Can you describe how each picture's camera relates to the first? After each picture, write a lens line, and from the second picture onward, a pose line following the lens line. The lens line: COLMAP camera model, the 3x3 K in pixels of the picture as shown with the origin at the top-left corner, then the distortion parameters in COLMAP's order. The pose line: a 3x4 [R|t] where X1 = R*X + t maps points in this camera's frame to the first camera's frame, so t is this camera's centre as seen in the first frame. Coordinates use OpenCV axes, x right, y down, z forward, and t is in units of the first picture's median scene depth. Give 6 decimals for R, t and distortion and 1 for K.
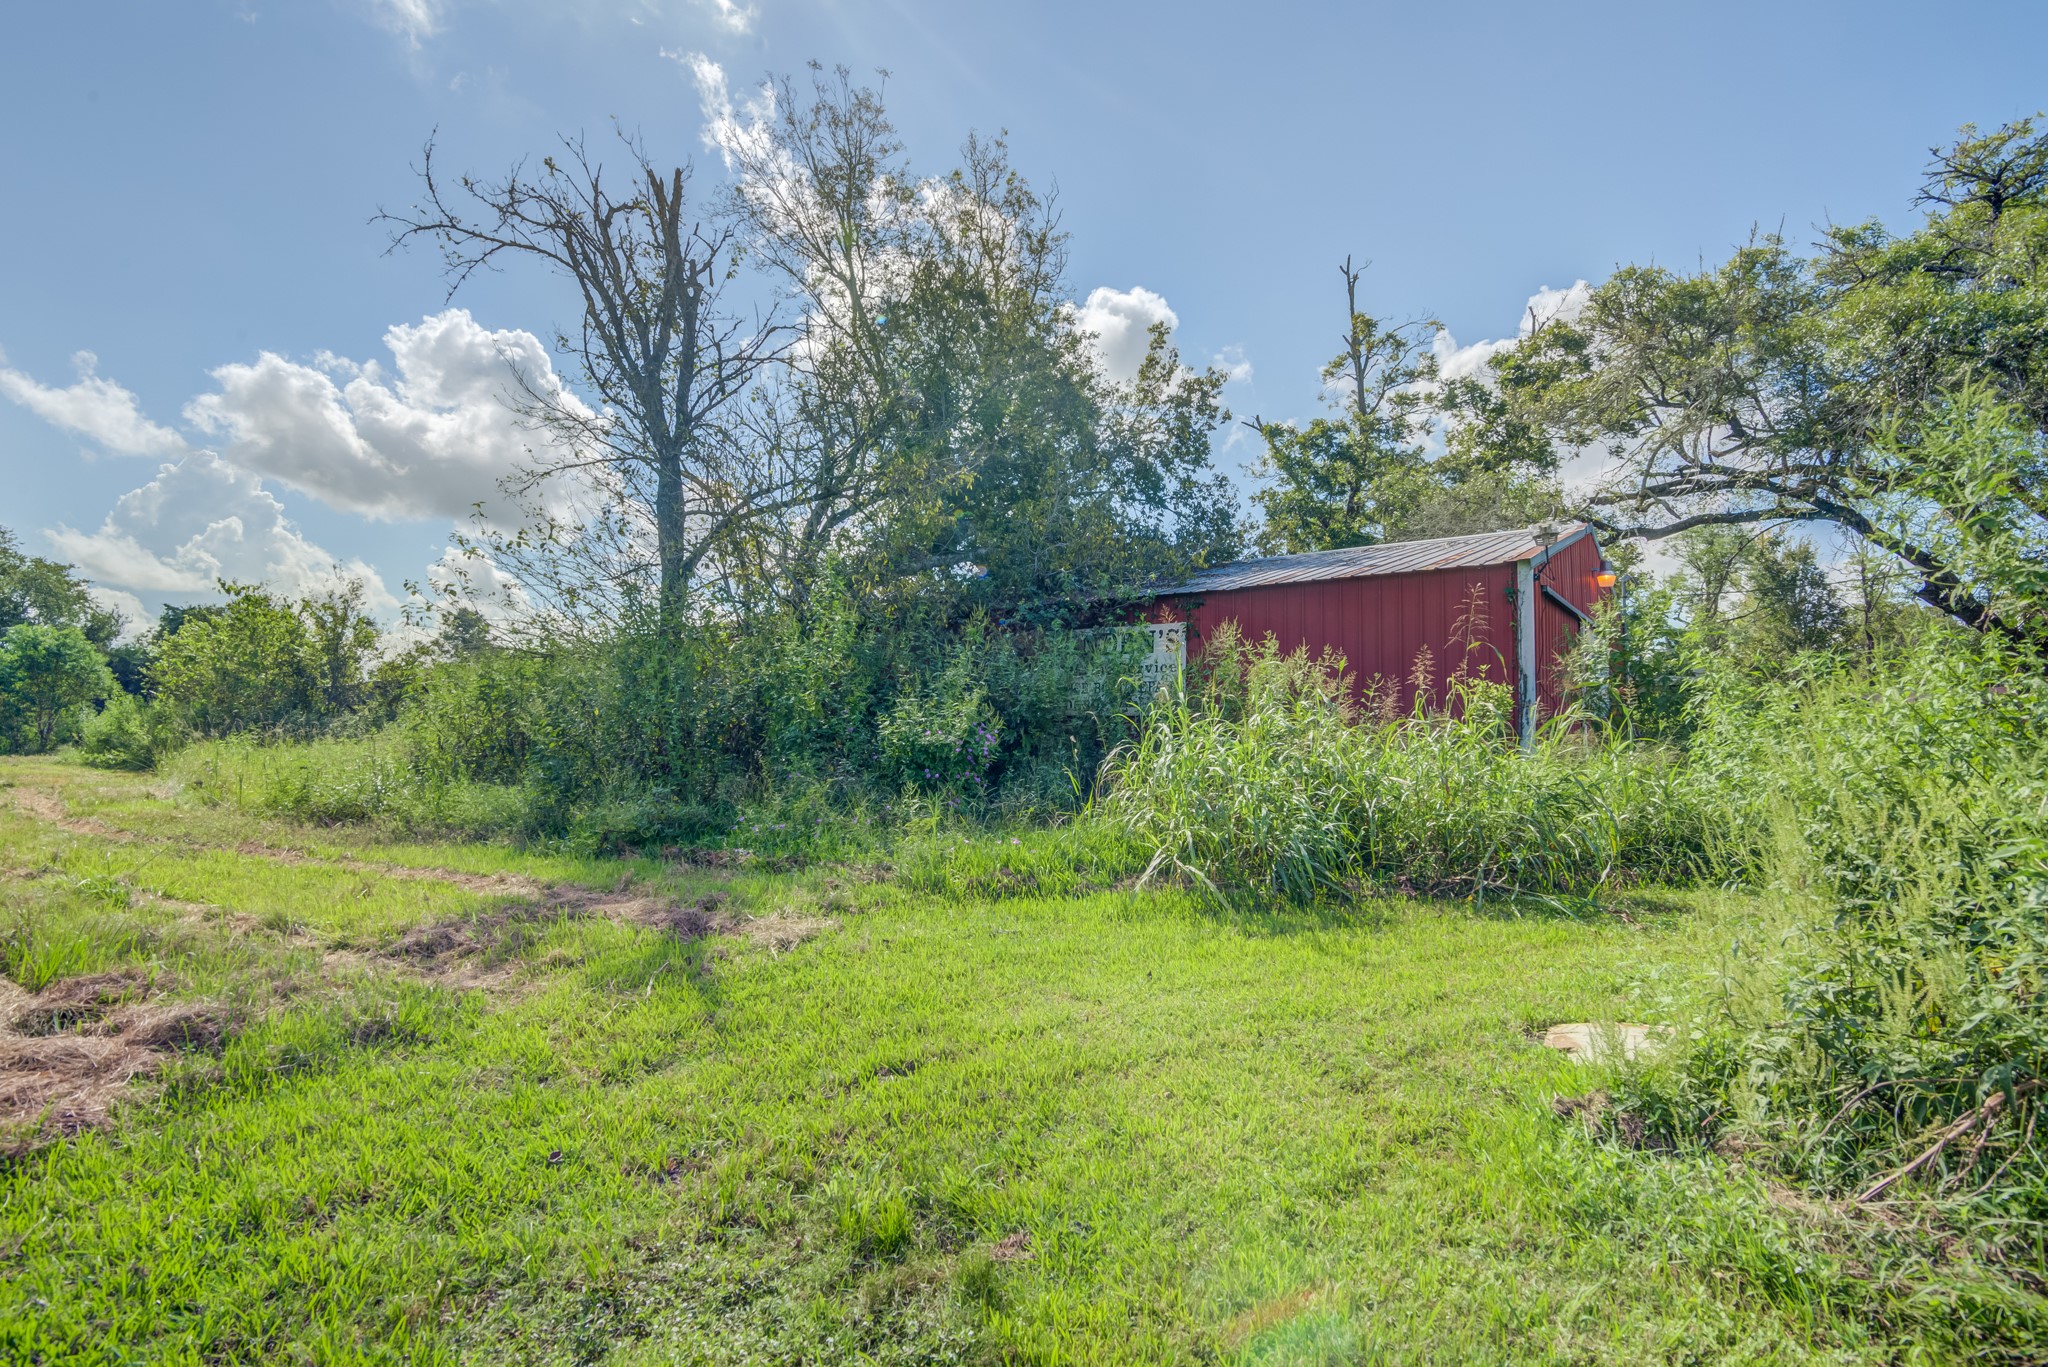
lens RADIAL K [[956.8, 0, 1029.6], [0, 956.8, 710.6], [0, 0, 1]] dist [-0.004357, 0.001584]
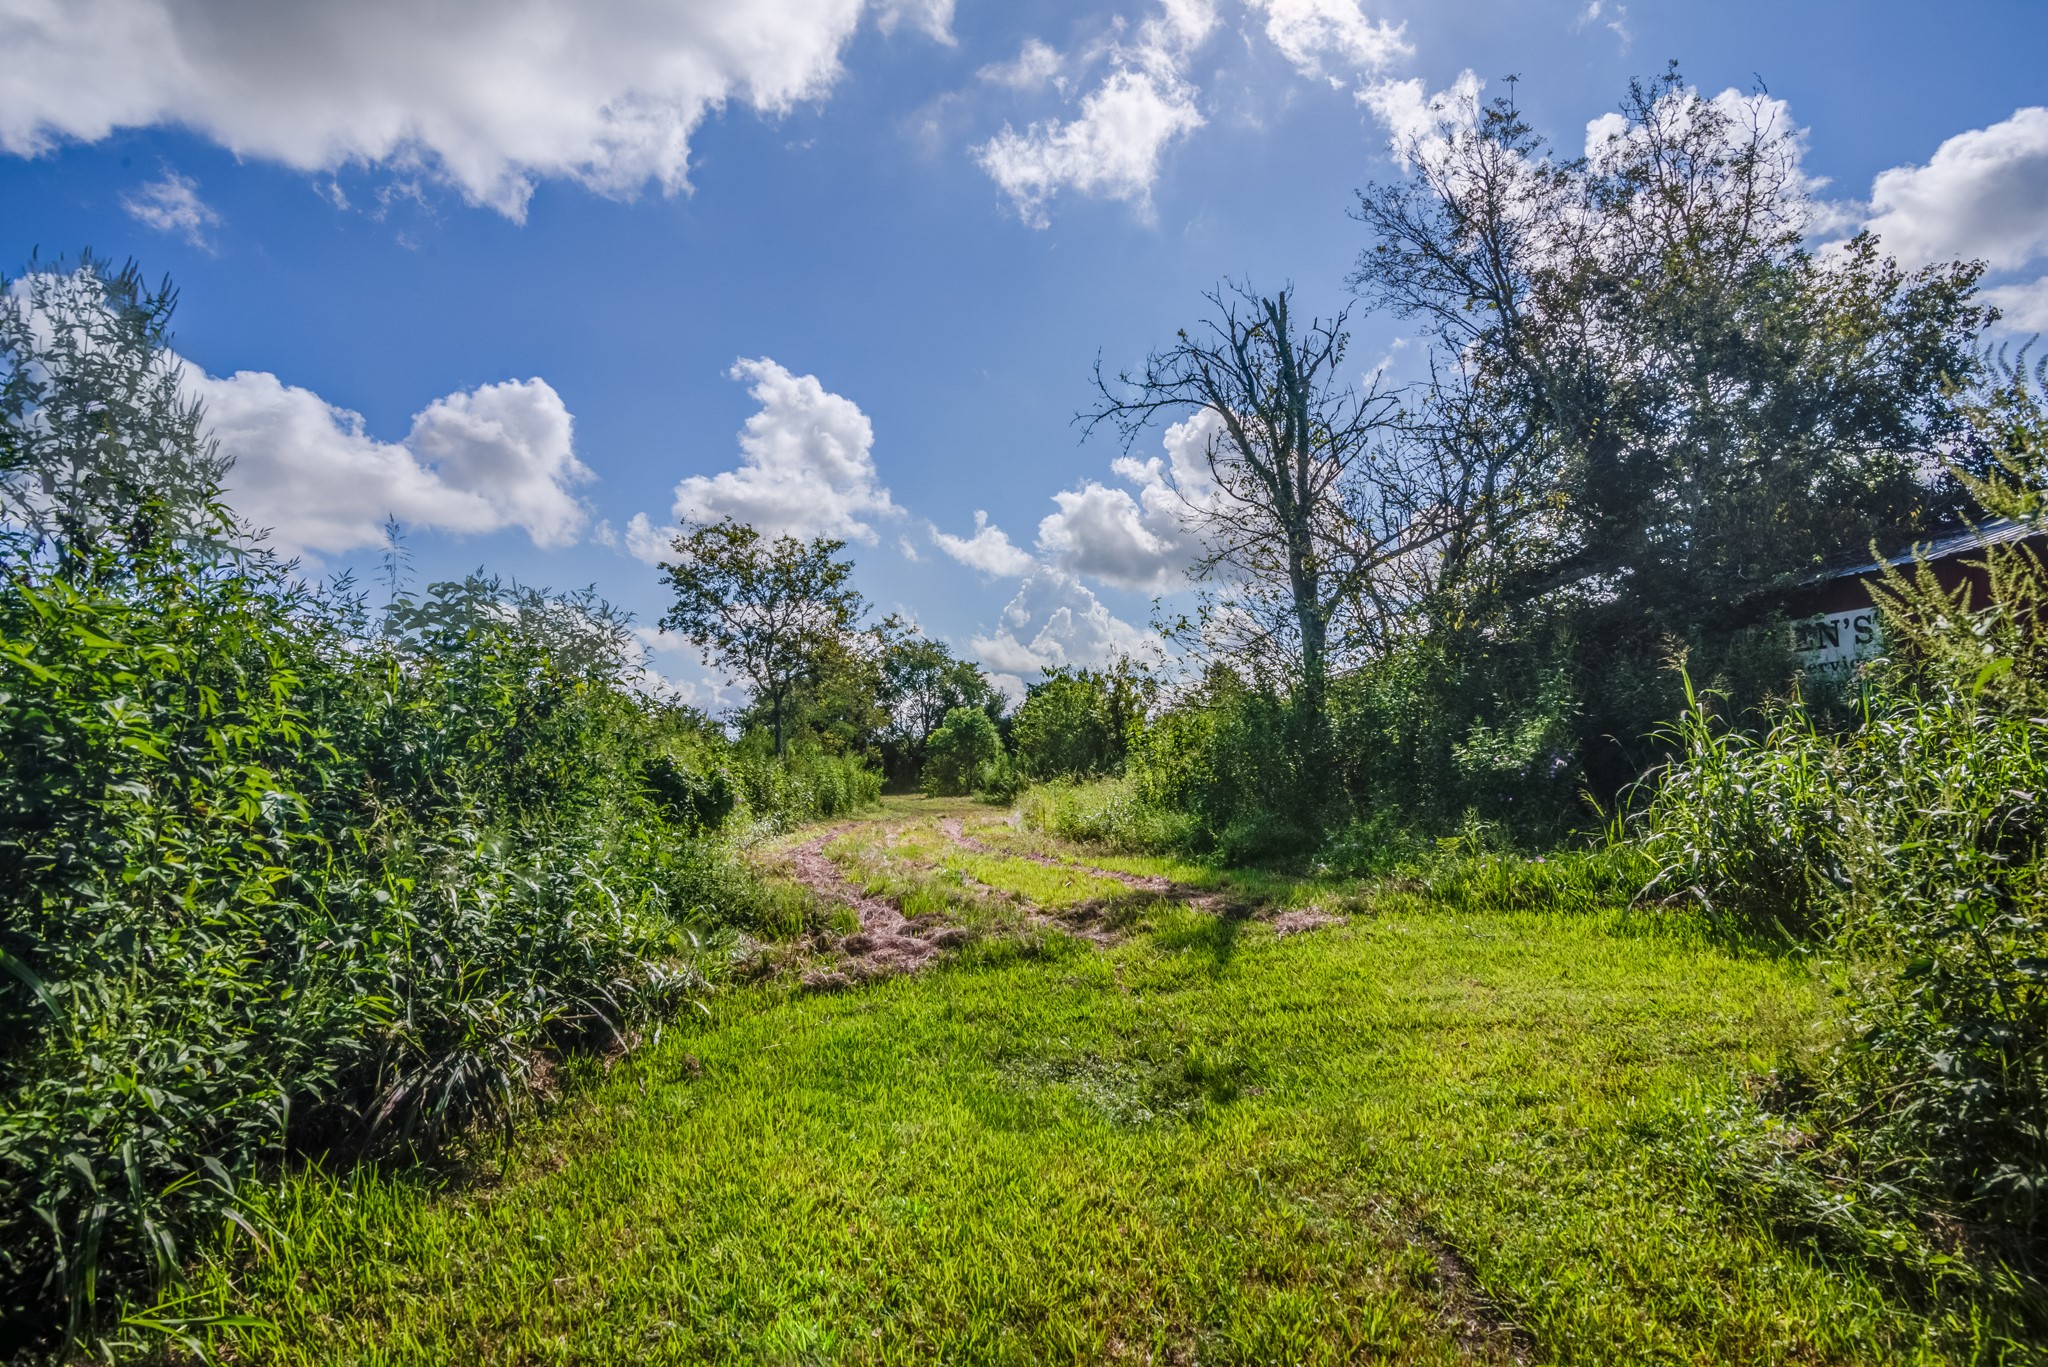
lens RADIAL K [[984.8, 0, 1024.7], [0, 984.8, 677.5], [0, 0, 1]] dist [-0.003092, -0.000179]
pose [[0.727148, -0.101766, -0.678895, 0.173103], [0.059688, 0.994578, -0.085155, -0.003344], [0.683880, 0.021398, 0.729280, -0.098707]]
